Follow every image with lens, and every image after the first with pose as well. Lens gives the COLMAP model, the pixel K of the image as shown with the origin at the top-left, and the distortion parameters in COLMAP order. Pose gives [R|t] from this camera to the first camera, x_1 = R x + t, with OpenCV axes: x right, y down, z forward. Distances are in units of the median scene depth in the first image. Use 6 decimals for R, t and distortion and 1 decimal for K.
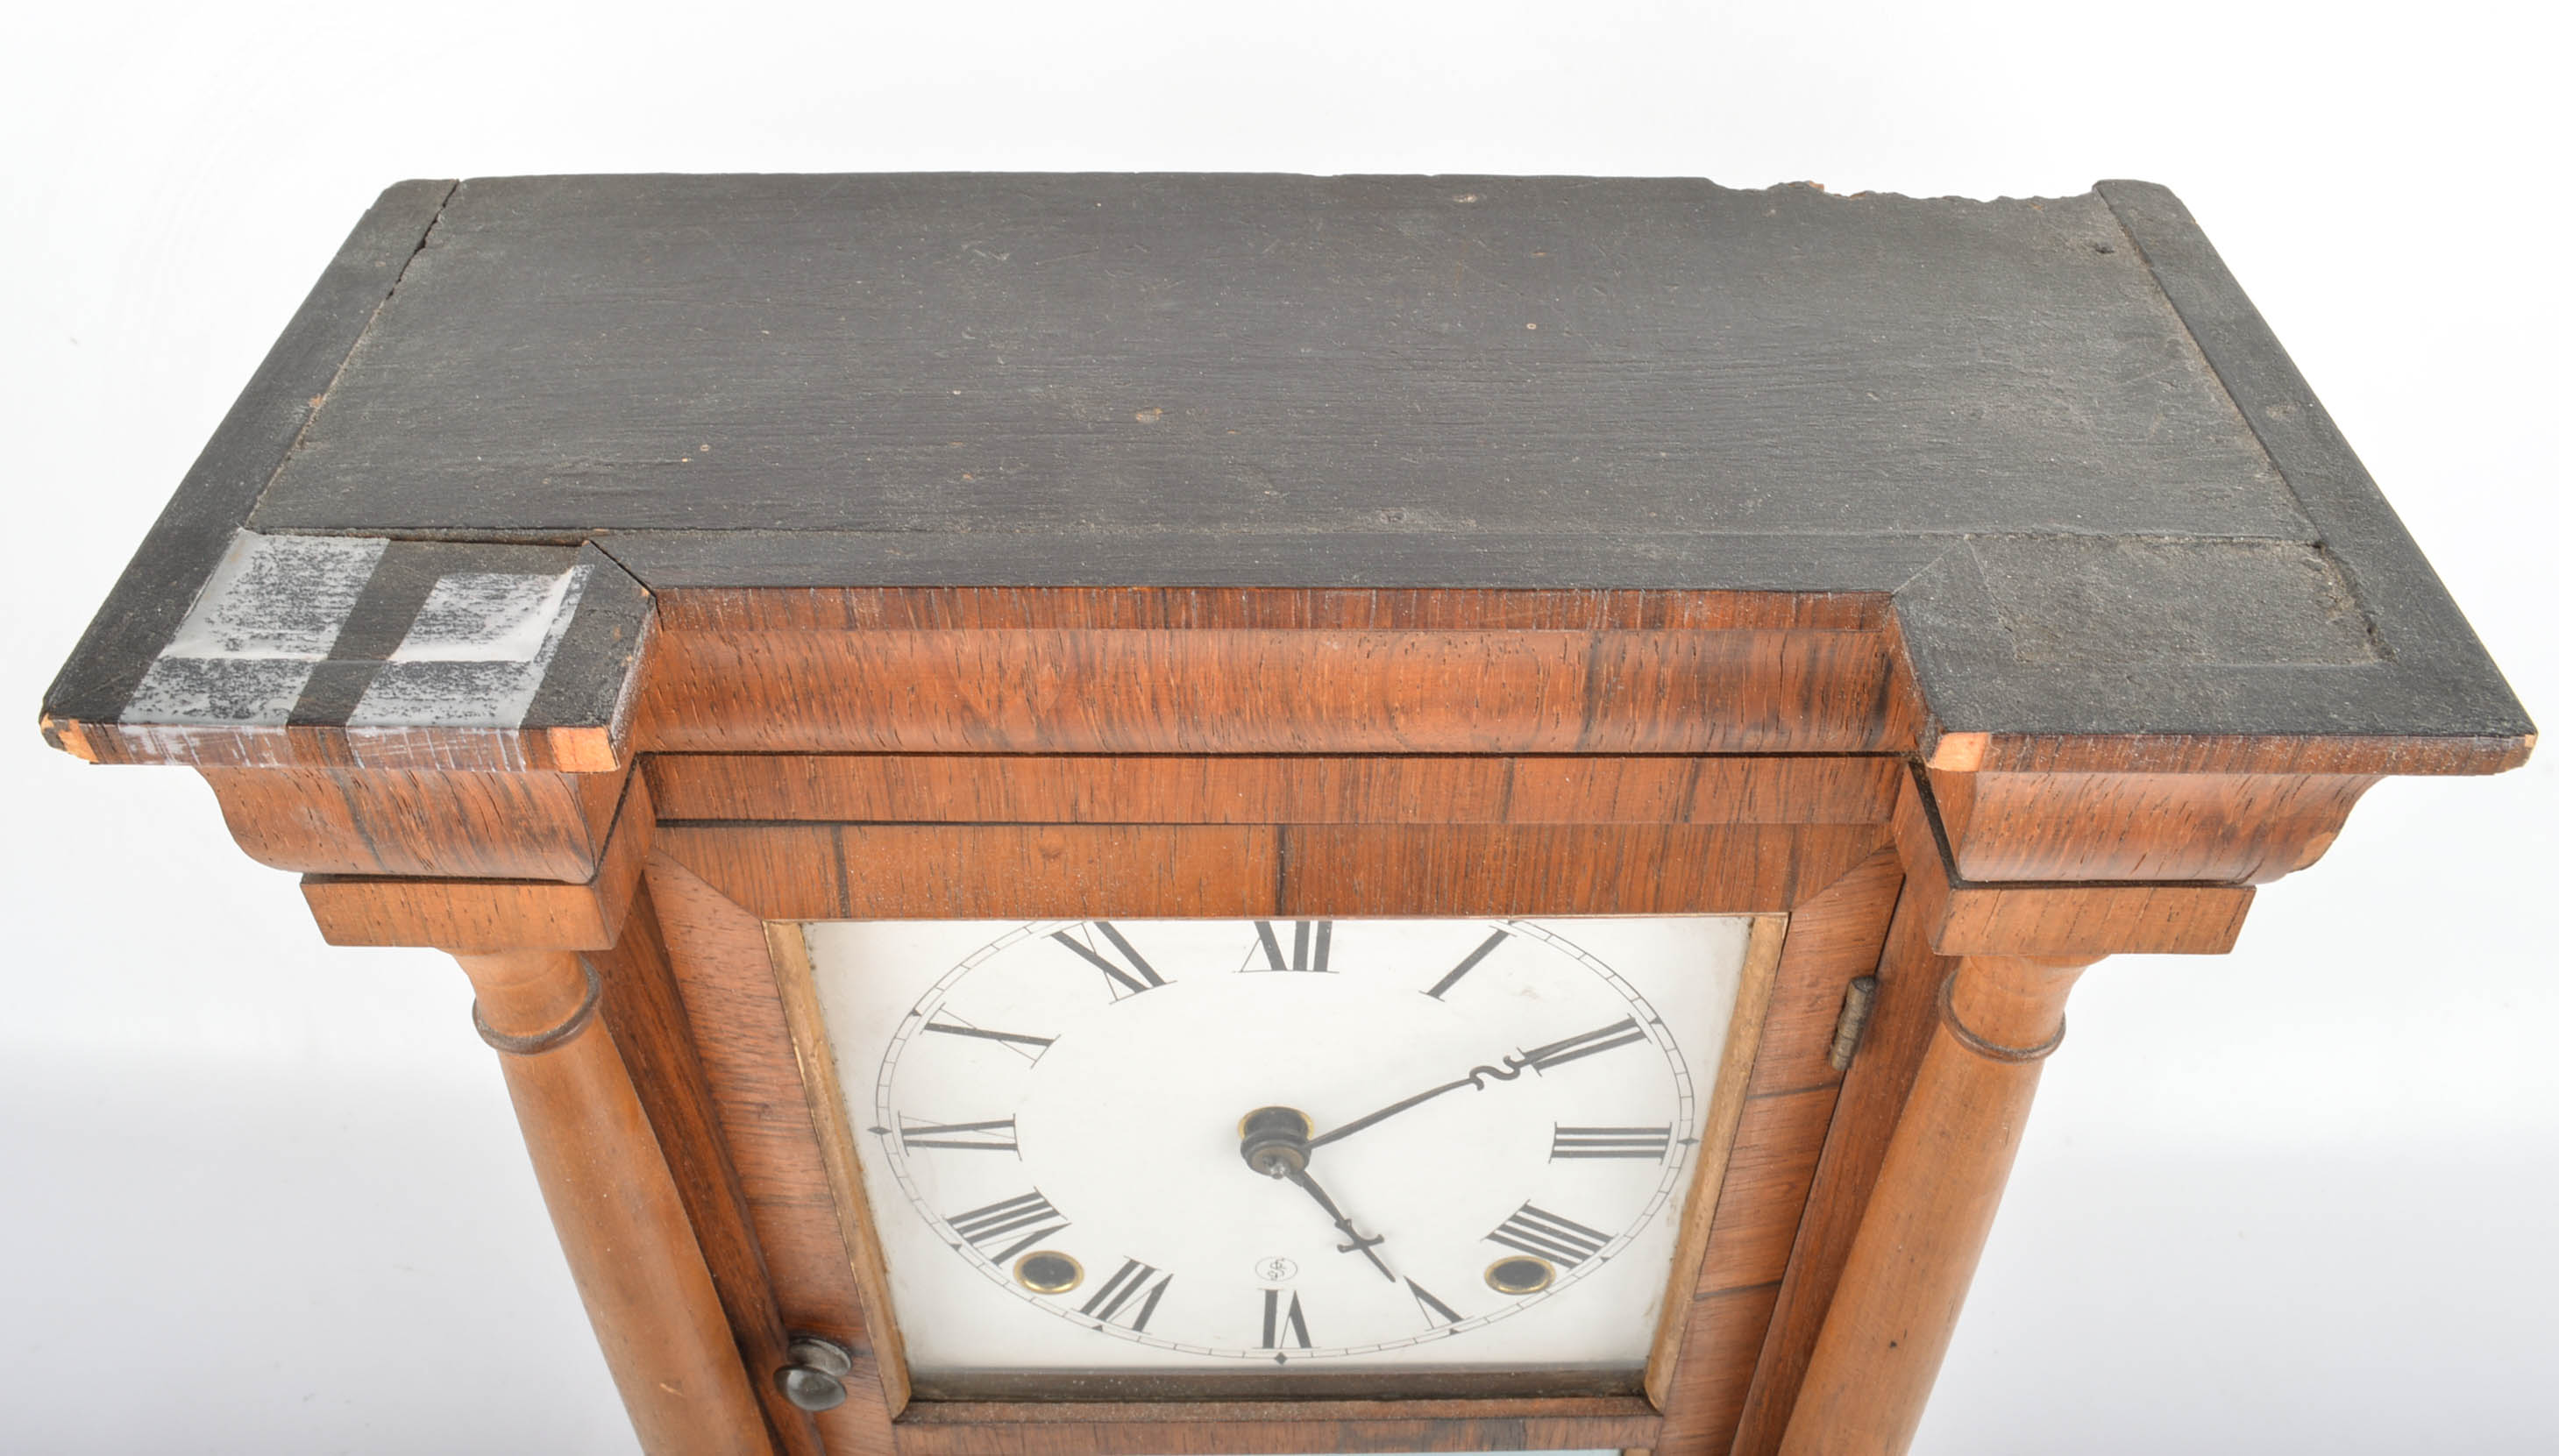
lens RADIAL K [[2061.7, 0, 1233.3], [0, 2061.7, 624.0], [0, 0, 1]] dist [-0.090695, -0.001218]
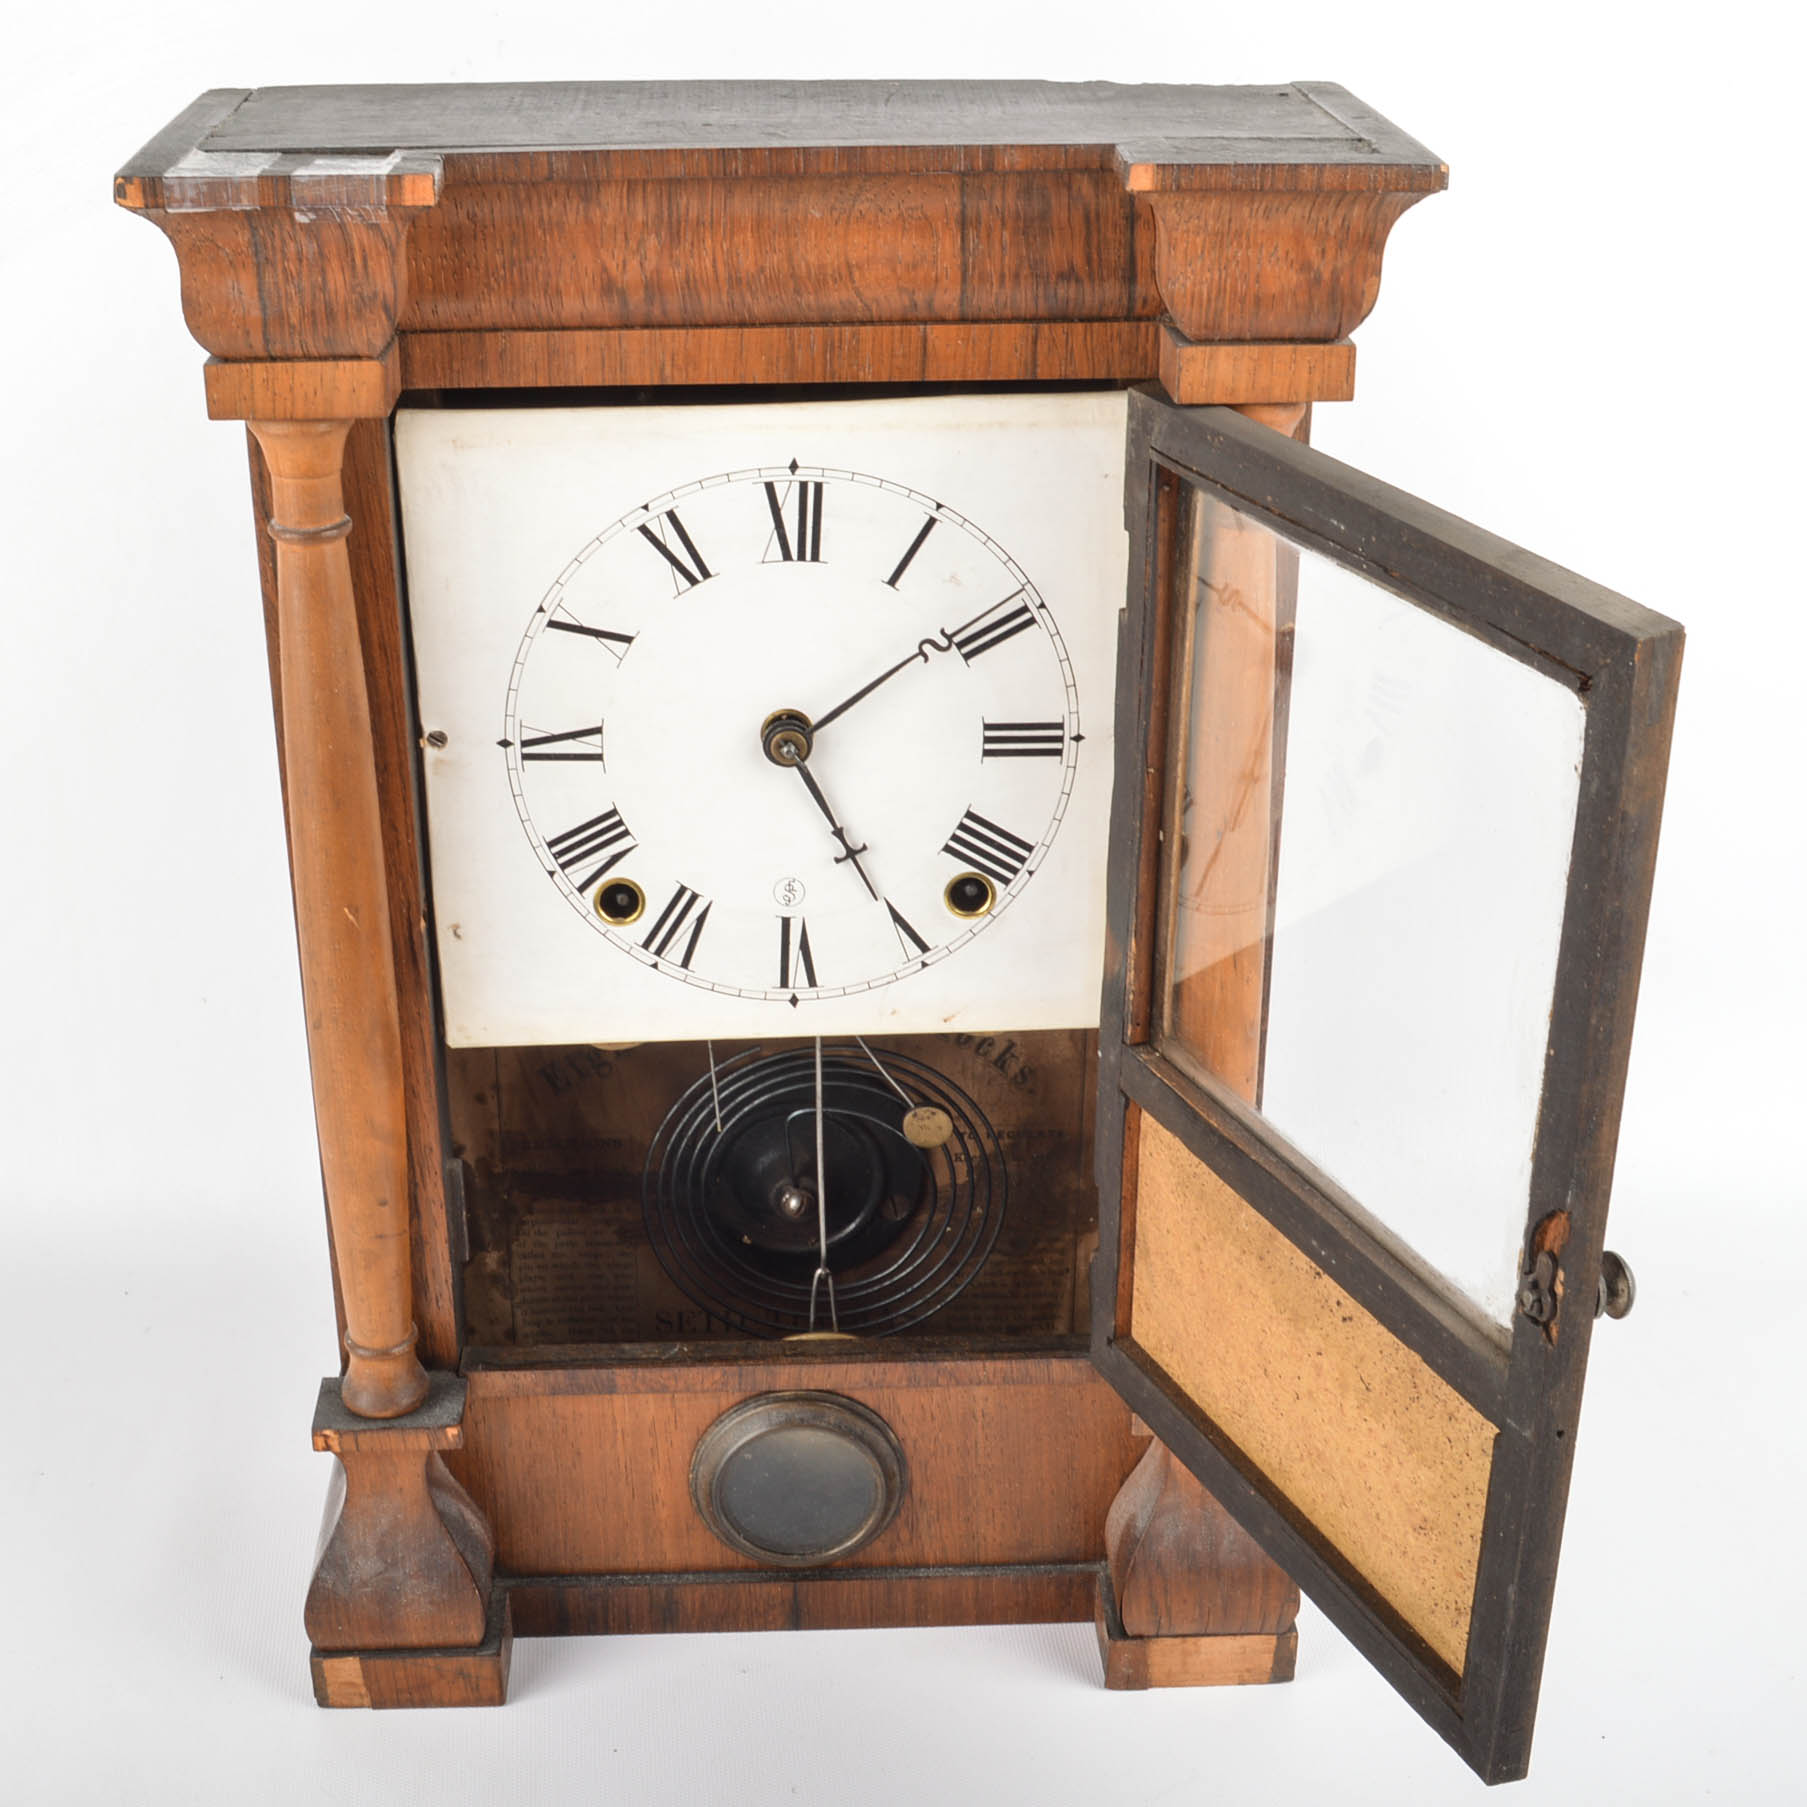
lens RADIAL K [[2701.1, 0, 821.4], [0, 2701.1, 904.4], [0, 0, 1]] dist [-0.055521, -0.080011]
pose [[0.998923, -0.010183, 0.045278, -0.043846], [0.021943, 0.963323, -0.267447, 0.909751], [-0.040893, 0.268152, 0.962508, -0.810402]]
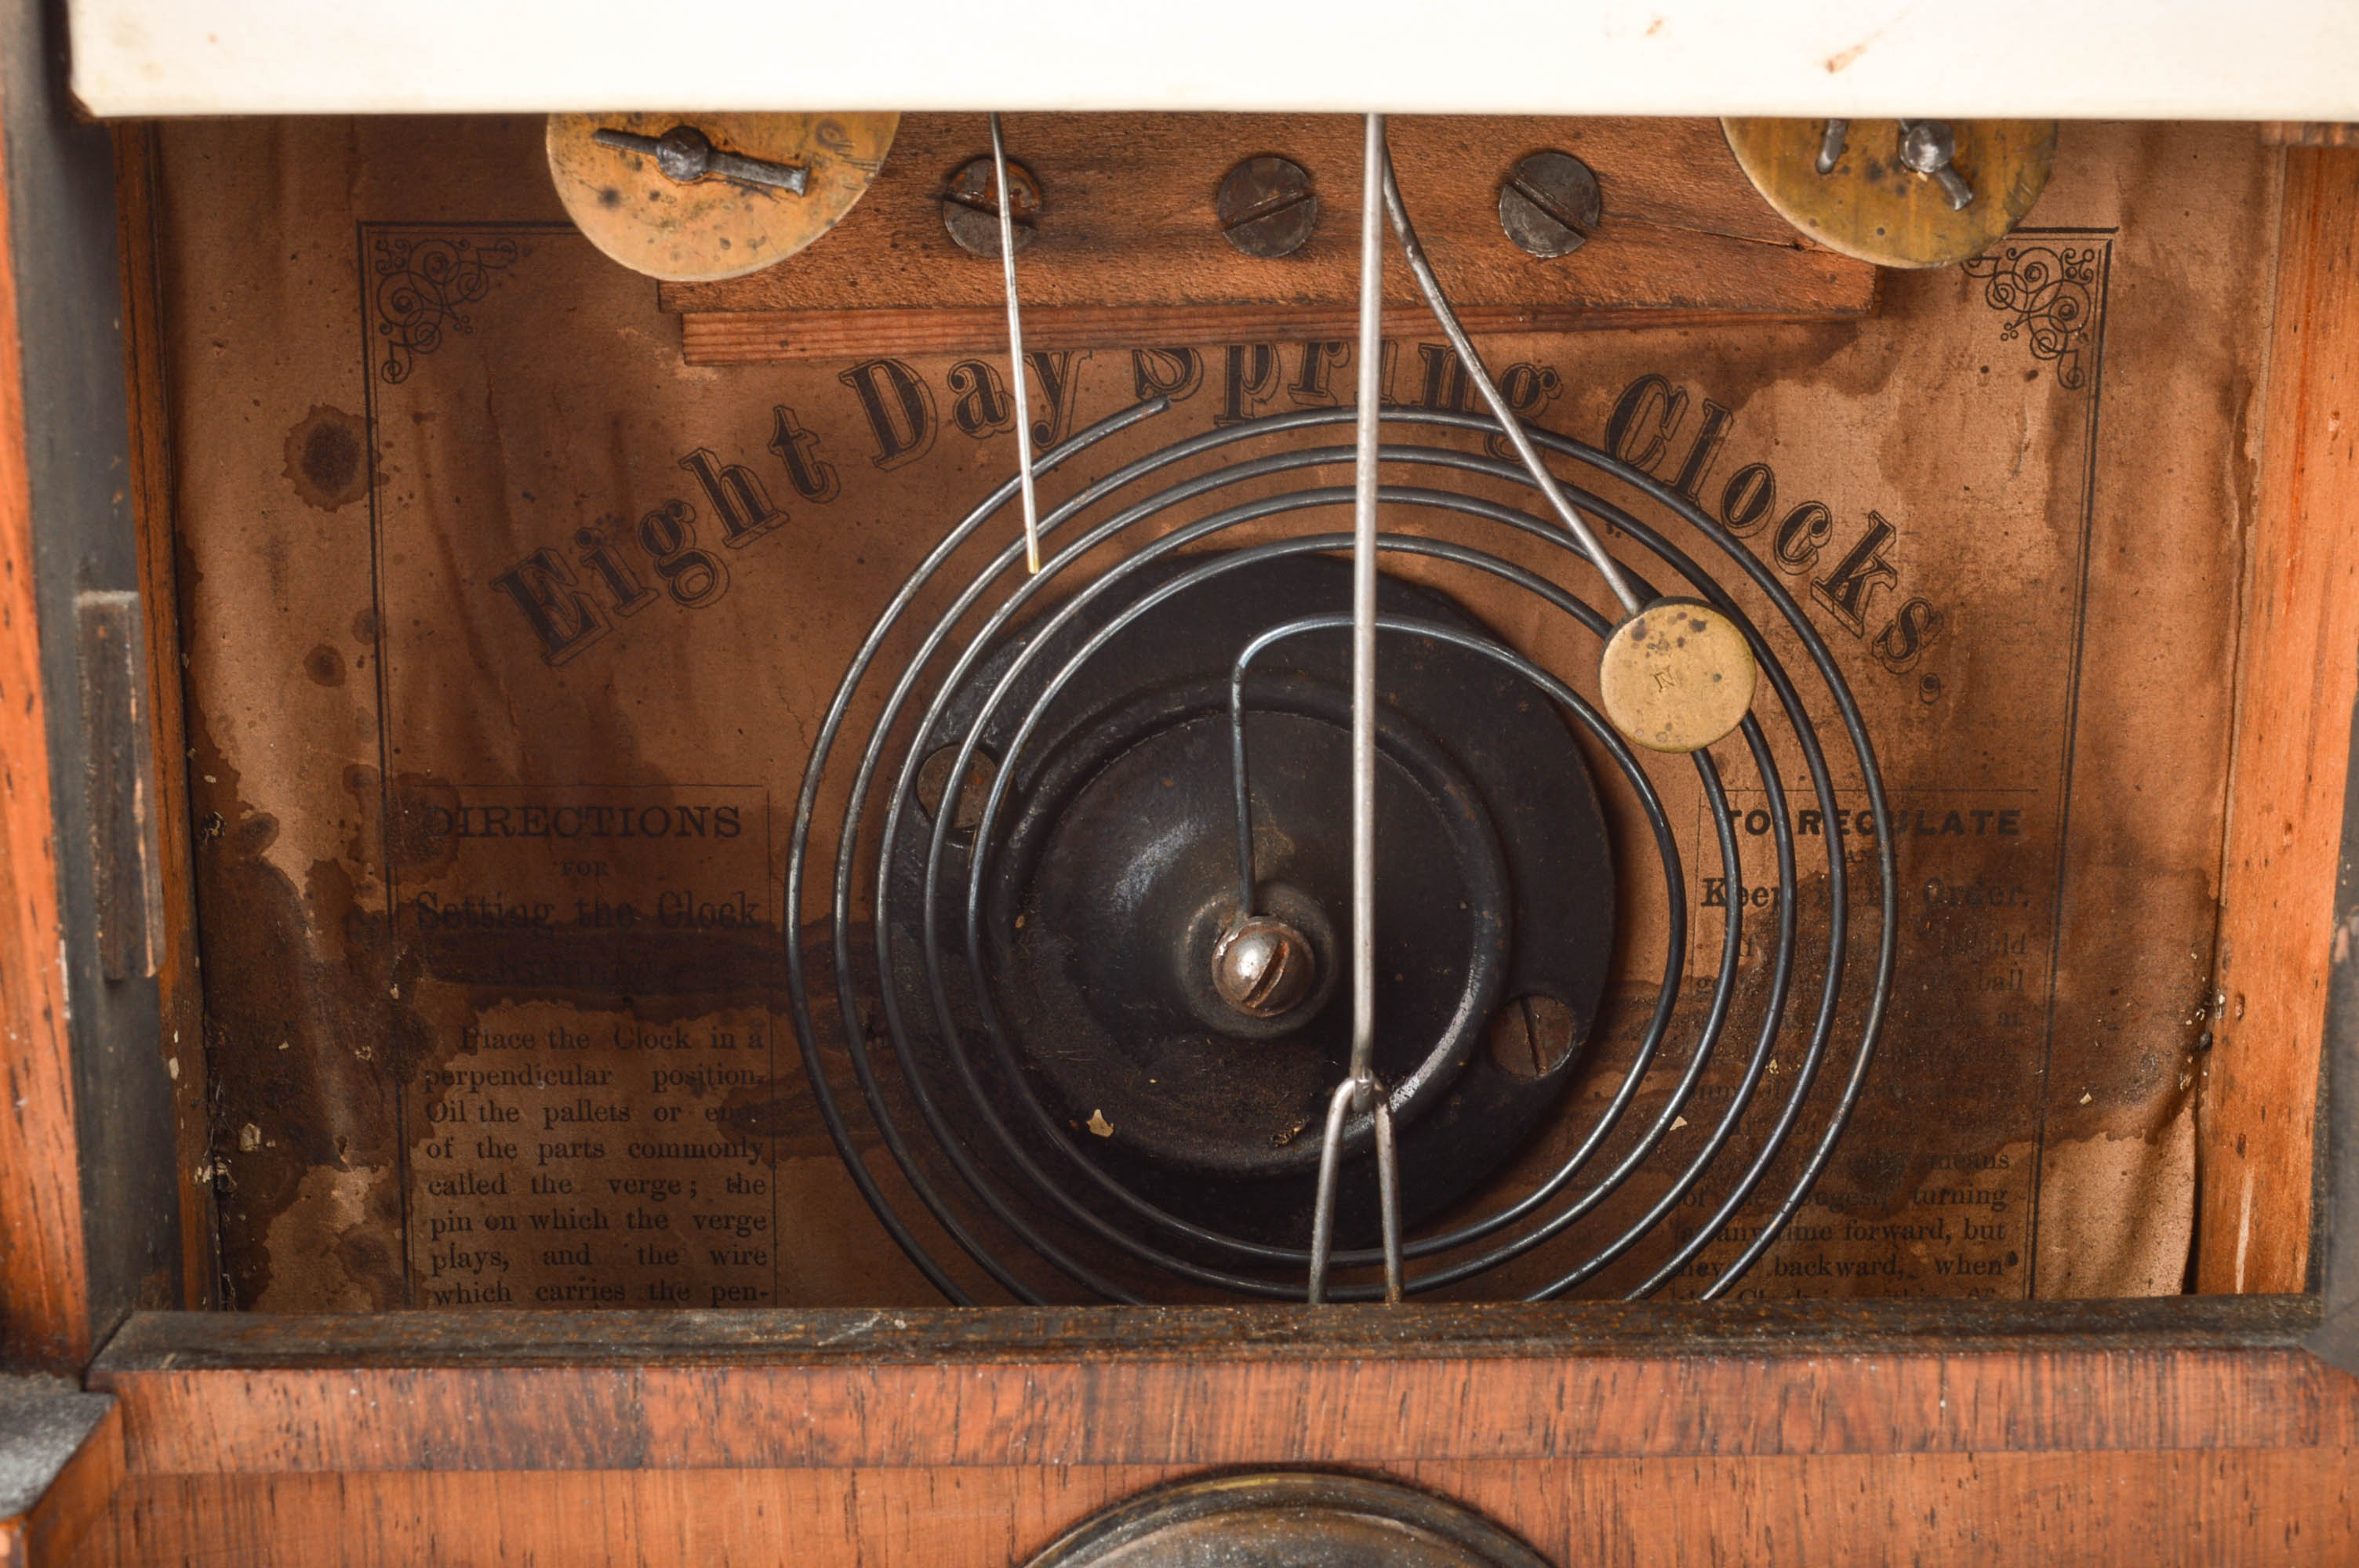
lens RADIAL K [[3004.8, 0, 1179.5], [0, 3004.8, 784.0], [0, 0, 1]] dist [-0.023313, -0.041358]
pose [[0.997895, 0.012622, 0.063613, -0.039725], [0.019189, 0.879493, -0.475525, 0.895082], [-0.061949, 0.475745, 0.877399, 0.707491]]
